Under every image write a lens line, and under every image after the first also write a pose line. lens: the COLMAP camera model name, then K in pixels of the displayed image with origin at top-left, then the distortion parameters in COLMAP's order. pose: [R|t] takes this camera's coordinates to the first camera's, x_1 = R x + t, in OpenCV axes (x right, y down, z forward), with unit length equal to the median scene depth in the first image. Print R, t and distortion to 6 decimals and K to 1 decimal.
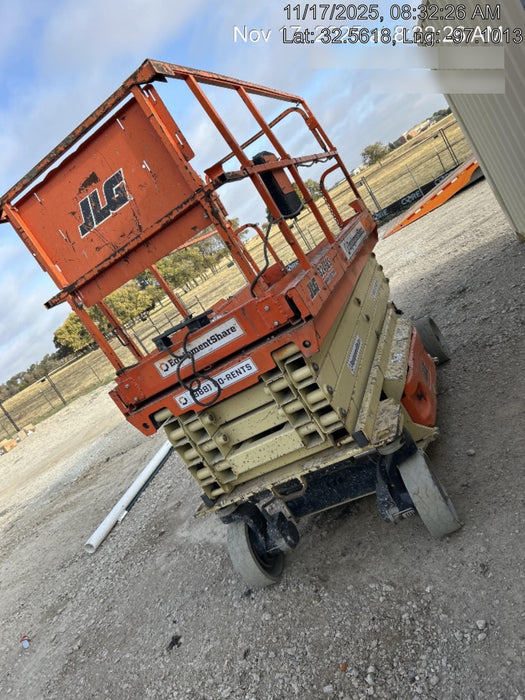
lens RADIAL K [[527.0, 0, 265.1], [0, 527.0, 352.3], [0, 0, 1]] dist [0.042488, -0.054464]
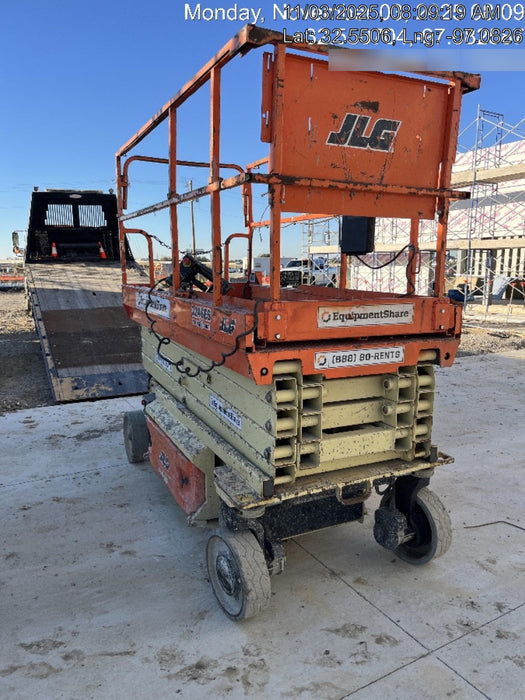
lens RADIAL K [[527.0, 0, 268.2], [0, 527.0, 354.7], [0, 0, 1]] dist [0.042488, -0.054464]
pose [[0.601476, 0.420014, 0.679570, -0.869119], [-0.229037, 0.905593, -0.356992, 0.446610], [-0.765356, 0.059075, 0.640891, 0.536580]]
